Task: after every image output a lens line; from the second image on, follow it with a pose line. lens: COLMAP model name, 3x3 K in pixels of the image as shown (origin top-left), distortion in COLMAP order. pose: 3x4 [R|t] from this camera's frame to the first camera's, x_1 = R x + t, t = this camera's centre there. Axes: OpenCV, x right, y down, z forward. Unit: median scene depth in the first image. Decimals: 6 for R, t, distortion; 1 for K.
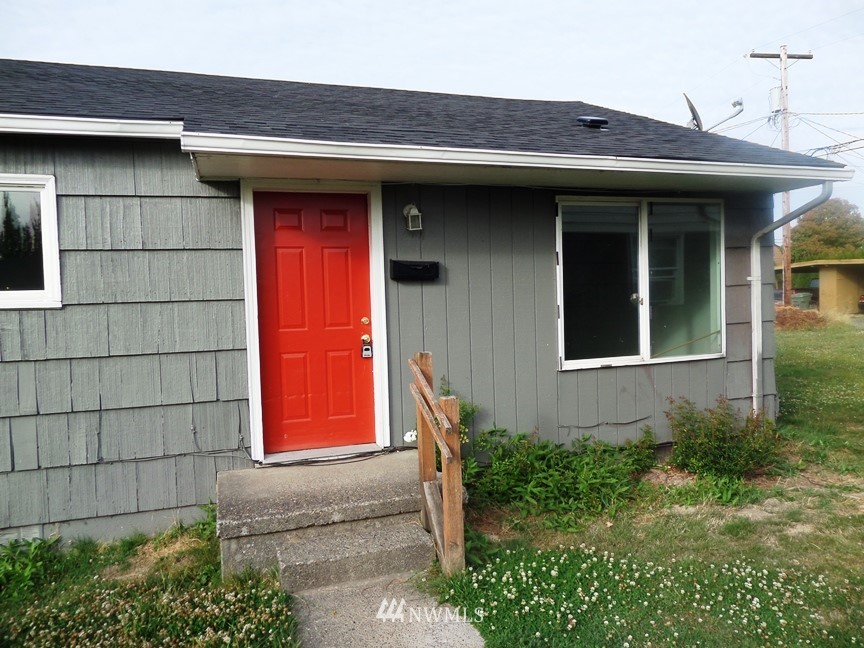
lens RADIAL K [[631.4, 0, 435.2], [0, 631.4, 324.0], [0, 0, 1]] dist [-0.001658, -0.022465]
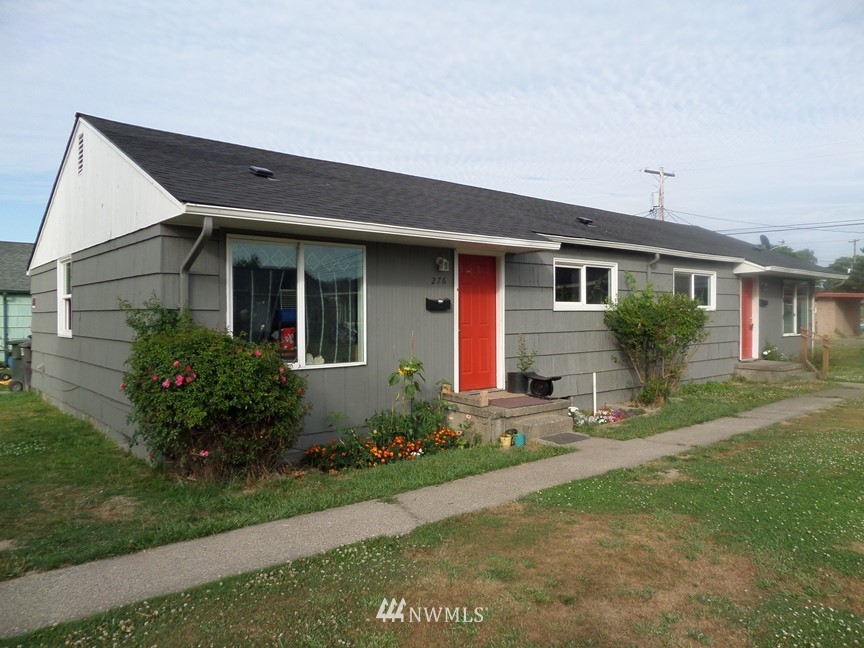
lens RADIAL K [[631.4, 0, 424.2], [0, 631.4, 327.3], [0, 0, 1]] dist [-0.001658, -0.022465]
pose [[0.932948, 0.018218, 0.359551, -2.693302], [-0.004986, 0.999277, -0.037694, 0.162532], [-0.359978, 0.033374, 0.932364, -1.302778]]
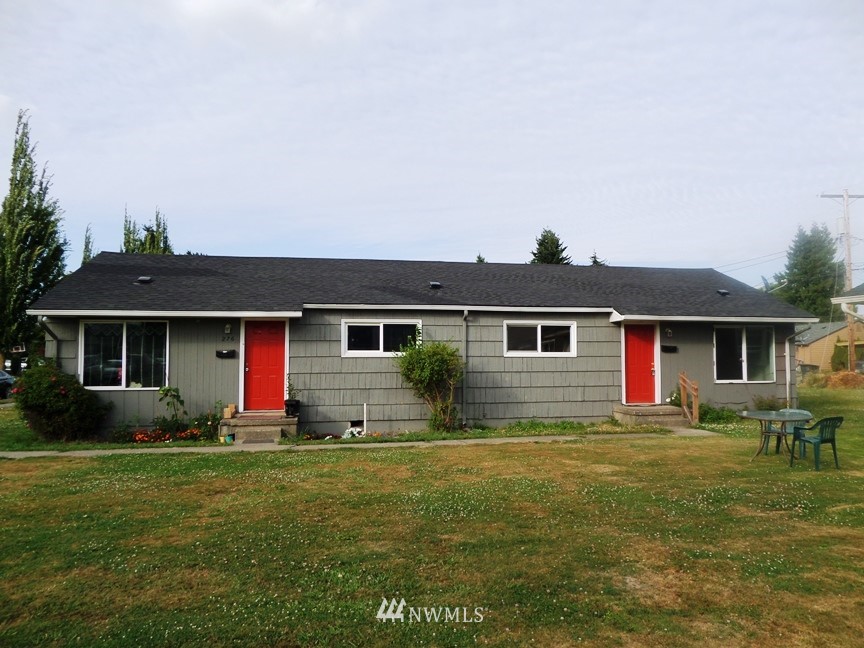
lens RADIAL K [[631.4, 0, 431.8], [0, 631.4, 324.7], [0, 0, 1]] dist [-0.001658, -0.022465]
pose [[0.989758, 0.023453, -0.140814, -0.762378], [-0.036474, 0.995218, -0.090616, 0.125145], [0.138016, 0.094824, 0.985880, -2.296300]]
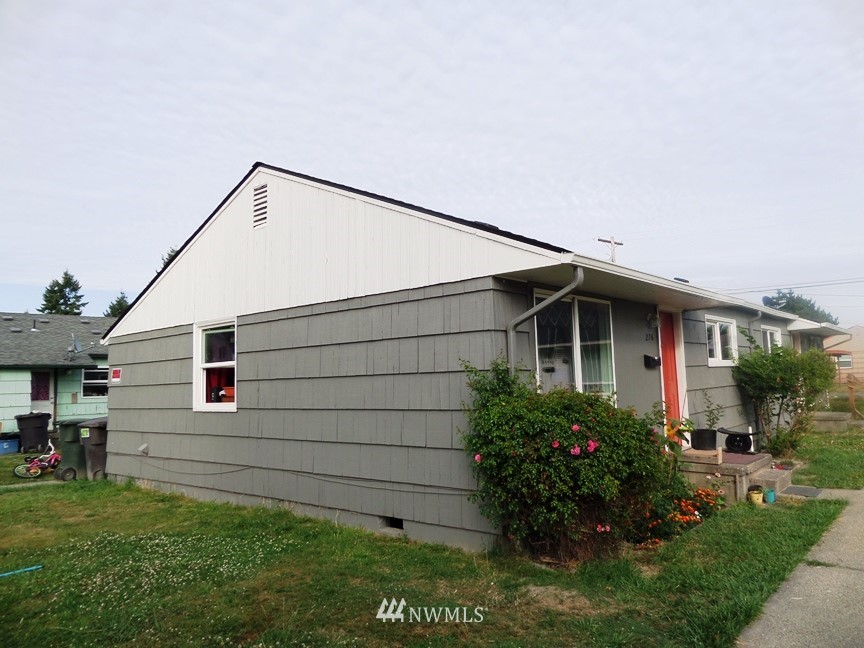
lens RADIAL K [[631.4, 0, 430.9], [0, 631.4, 324.3], [0, 0, 1]] dist [-0.001658, -0.022465]
pose [[0.857939, 0.045252, 0.511754, -3.423028], [0.035608, 0.988480, -0.147101, 0.164426], [-0.512515, 0.144426, 0.846445, -0.852515]]
